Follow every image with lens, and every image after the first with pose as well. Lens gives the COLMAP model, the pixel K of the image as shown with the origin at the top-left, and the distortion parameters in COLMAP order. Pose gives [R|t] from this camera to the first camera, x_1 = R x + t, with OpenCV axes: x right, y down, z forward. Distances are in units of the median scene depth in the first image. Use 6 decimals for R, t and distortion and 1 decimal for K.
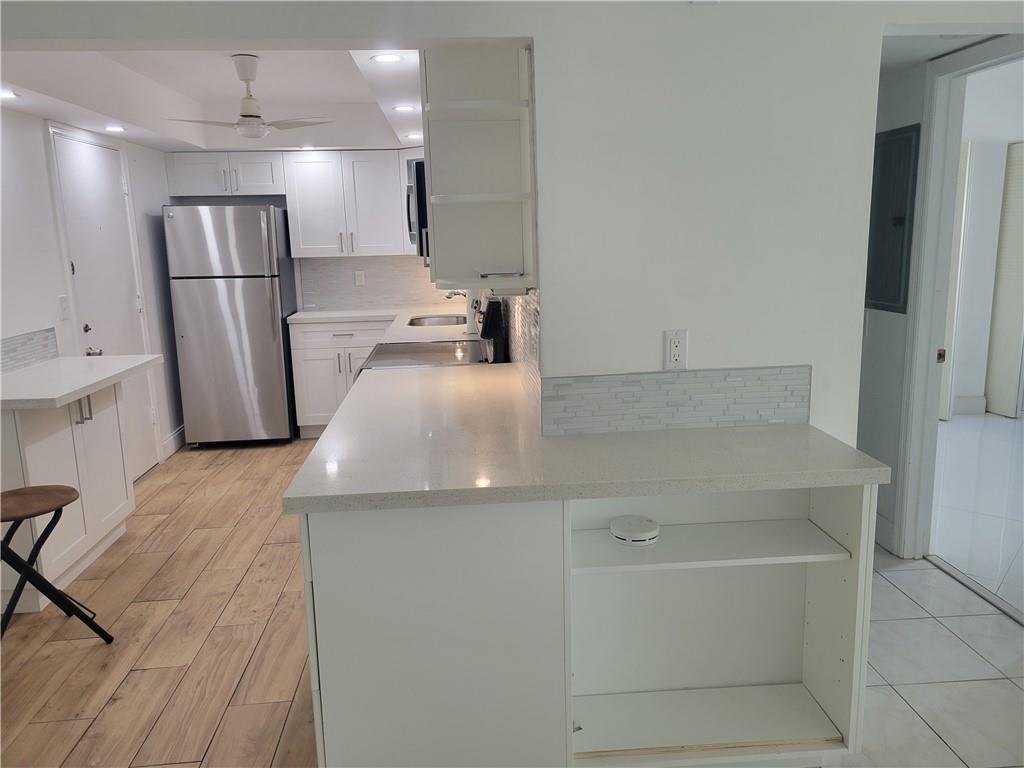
lens RADIAL K [[763.2, 0, 510.6], [0, 763.2, 380.4], [0, 0, 1]] dist [0.054644, -0.041547]
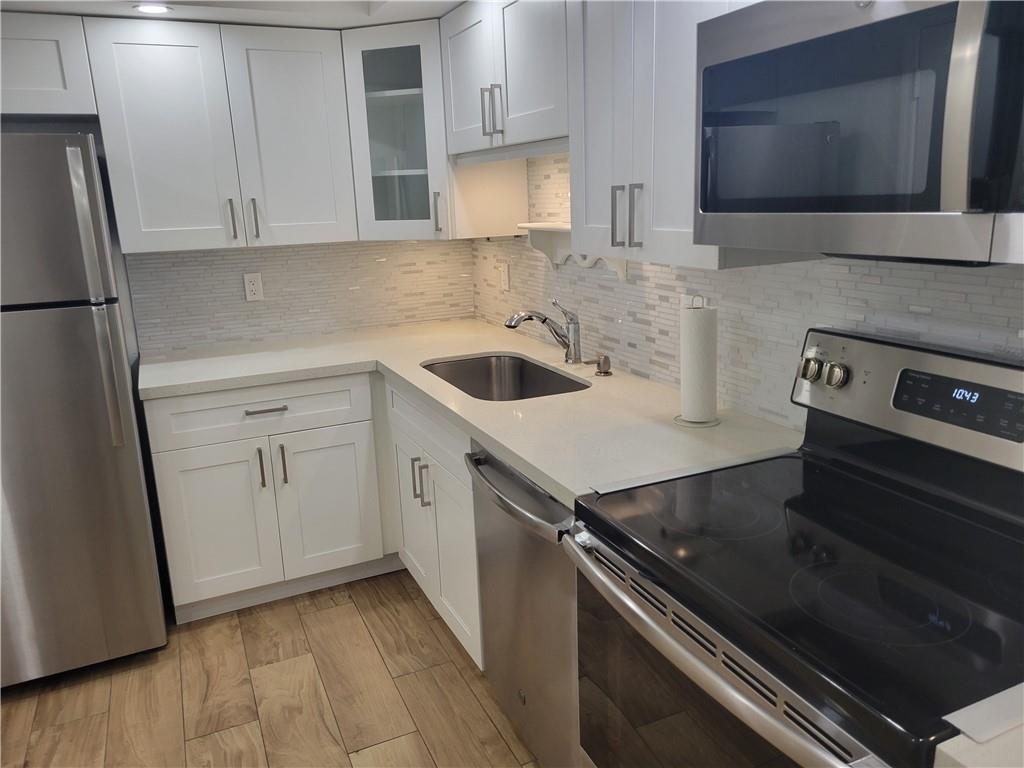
lens RADIAL K [[763.2, 0, 507.4], [0, 763.2, 382.9], [0, 0, 1]] dist [0.054644, -0.041547]
pose [[0.938981, -0.088288, 0.332446, -0.275903], [0.074977, 0.995793, 0.052686, -0.106949], [-0.335698, -0.024545, 0.941650, 0.574029]]
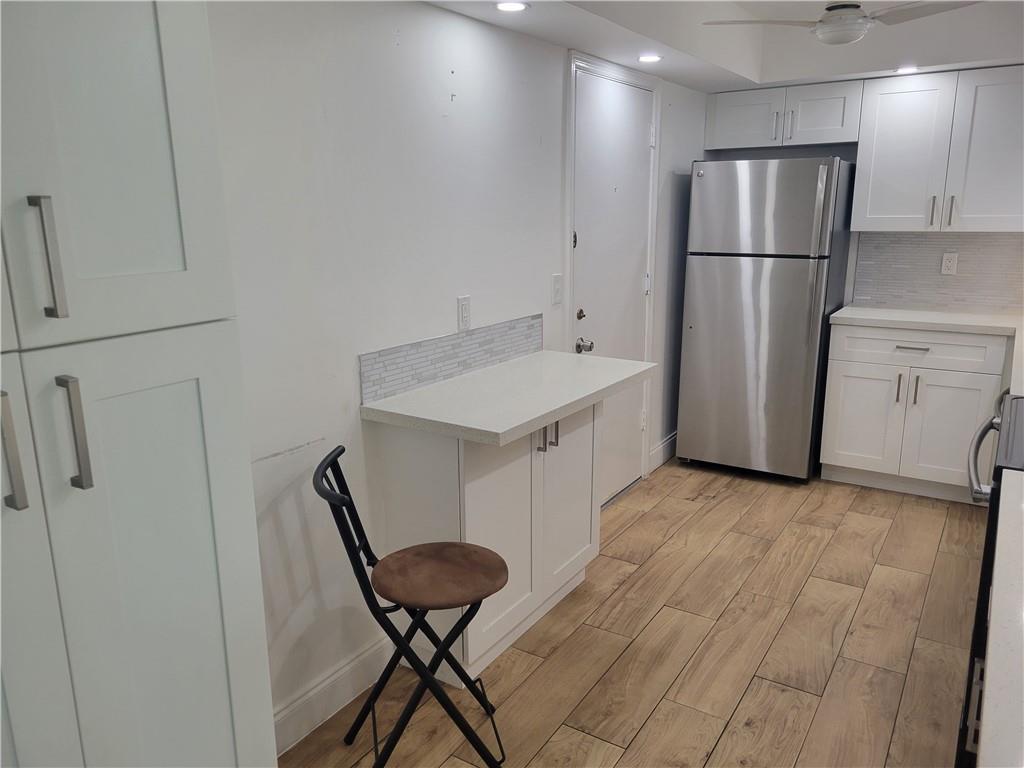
lens RADIAL K [[763.2, 0, 505.5], [0, 763.2, 380.8], [0, 0, 1]] dist [0.054644, -0.041547]
pose [[0.792866, 0.154838, -0.589397, -0.113543], [-0.127610, 0.987924, 0.087871, -0.053003], [0.595885, 0.005543, 0.803050, 0.276230]]
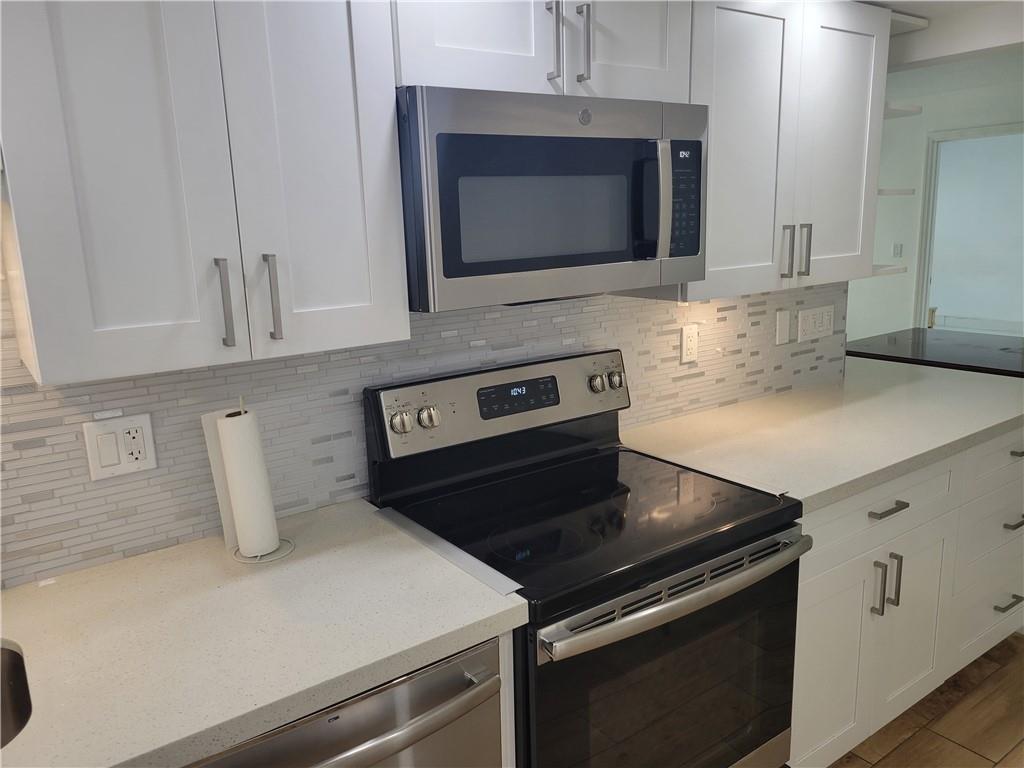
lens RADIAL K [[763.2, 0, 506.0], [0, 763.2, 385.1], [0, 0, 1]] dist [0.054644, -0.041547]
pose [[-0.518811, -0.131968, 0.844641, -0.345748], [0.214862, 0.936170, 0.278245, -0.174012], [-0.827447, 0.325838, -0.457341, 0.887168]]
